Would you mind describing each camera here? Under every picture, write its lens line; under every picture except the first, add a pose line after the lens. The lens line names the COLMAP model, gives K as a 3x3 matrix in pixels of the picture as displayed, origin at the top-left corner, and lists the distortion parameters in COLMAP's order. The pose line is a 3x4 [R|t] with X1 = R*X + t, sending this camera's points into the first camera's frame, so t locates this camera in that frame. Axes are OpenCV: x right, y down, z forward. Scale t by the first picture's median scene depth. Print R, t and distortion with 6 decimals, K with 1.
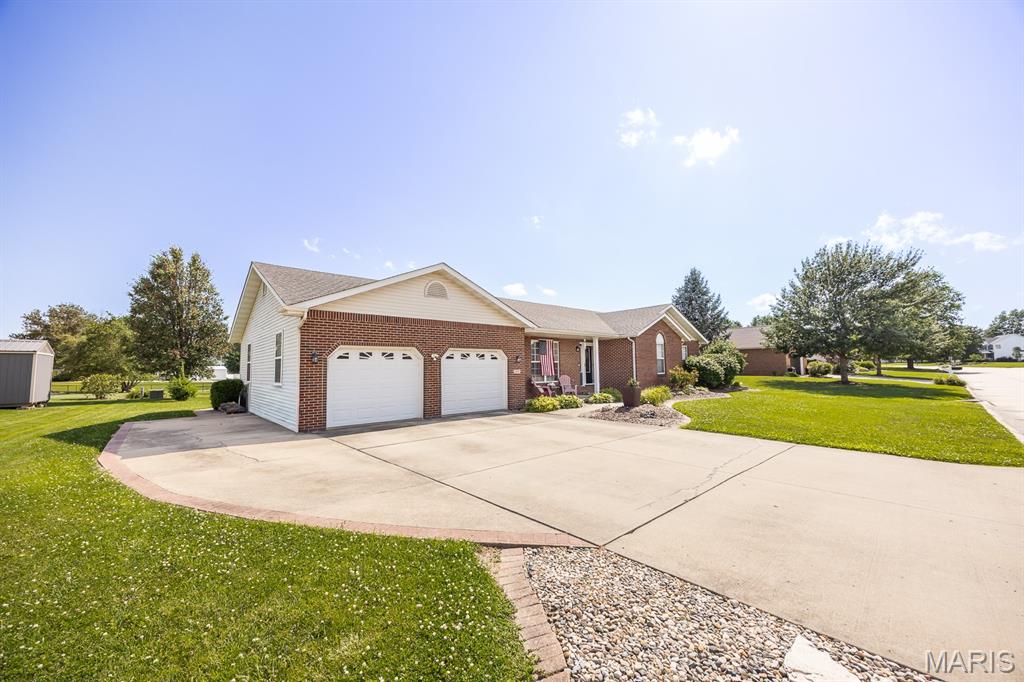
lens RADIAL K [[412.4, 0, 534.6], [0, 412.4, 342.2], [0, 0, 1]] dist [-0.000895, -0.000077]
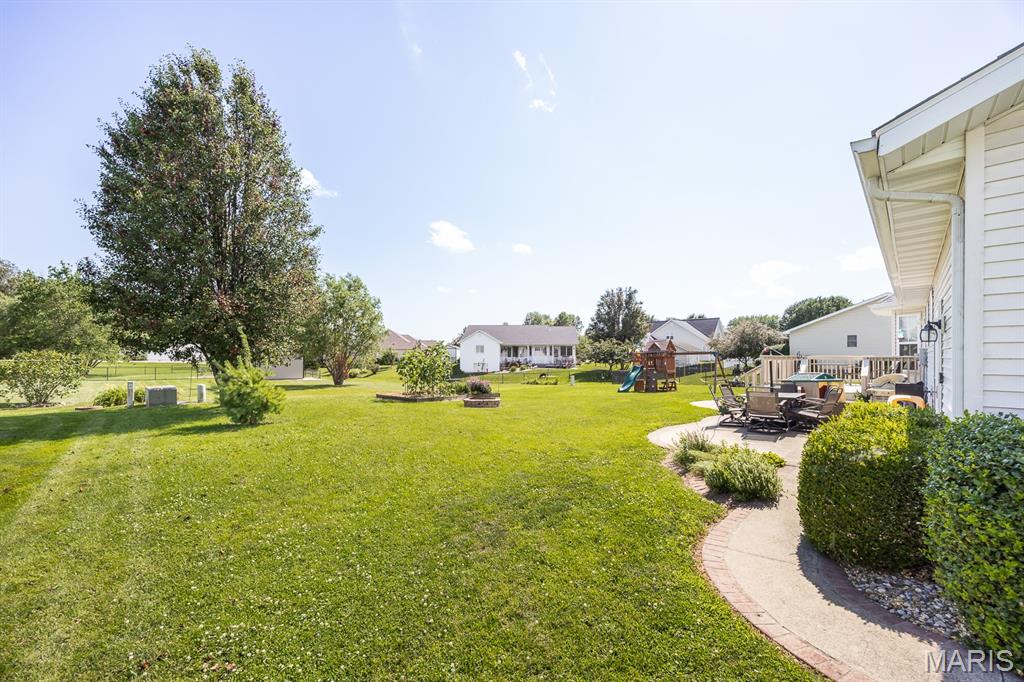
lens RADIAL K [[422.2, 0, 510.3], [0, 422.2, 355.8], [0, 0, 1]] dist [-0.000242, -0.000062]
pose [[0.999678, 0.013810, 0.021291, -0.543839], [-0.015389, 0.996998, 0.075880, 0.038317], [-0.020179, -0.076183, 0.996890, 0.527234]]
